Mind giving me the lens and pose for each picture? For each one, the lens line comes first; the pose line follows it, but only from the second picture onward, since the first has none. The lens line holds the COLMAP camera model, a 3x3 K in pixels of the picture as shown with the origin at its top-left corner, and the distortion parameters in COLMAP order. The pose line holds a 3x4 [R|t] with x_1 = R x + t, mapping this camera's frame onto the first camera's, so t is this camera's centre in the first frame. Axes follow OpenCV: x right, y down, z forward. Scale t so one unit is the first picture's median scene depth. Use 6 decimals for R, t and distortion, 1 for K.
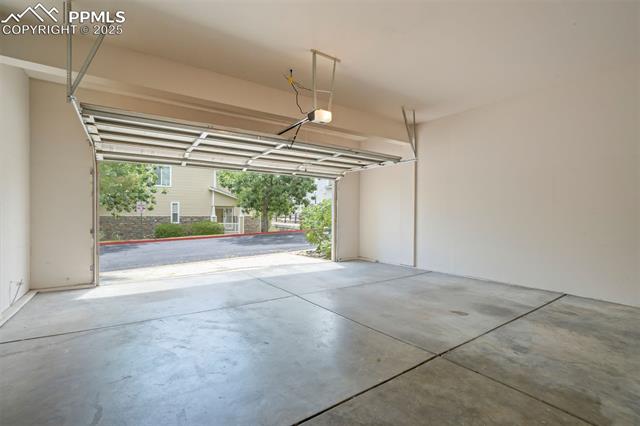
lens RADIAL K [[294.7, 0, 320.0], [0, 294.7, 213.0], [0, 0, 1]] dist [-0.001680, -0.000238]
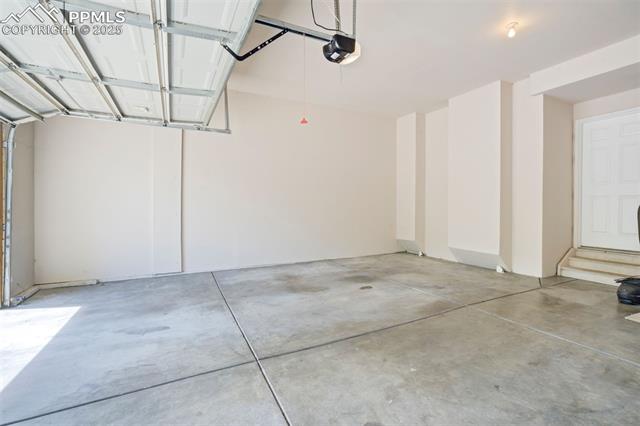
lens RADIAL K [[294.7, 0, 320.0], [0, 294.7, 213.0], [0, 0, 1]] dist [-0.001680, -0.000238]
pose [[0.130085, -0.020770, 0.991285, -0.723862], [-0.019281, 0.999539, 0.023473, -0.005887], [-0.991315, -0.022166, 0.129625, 0.959668]]
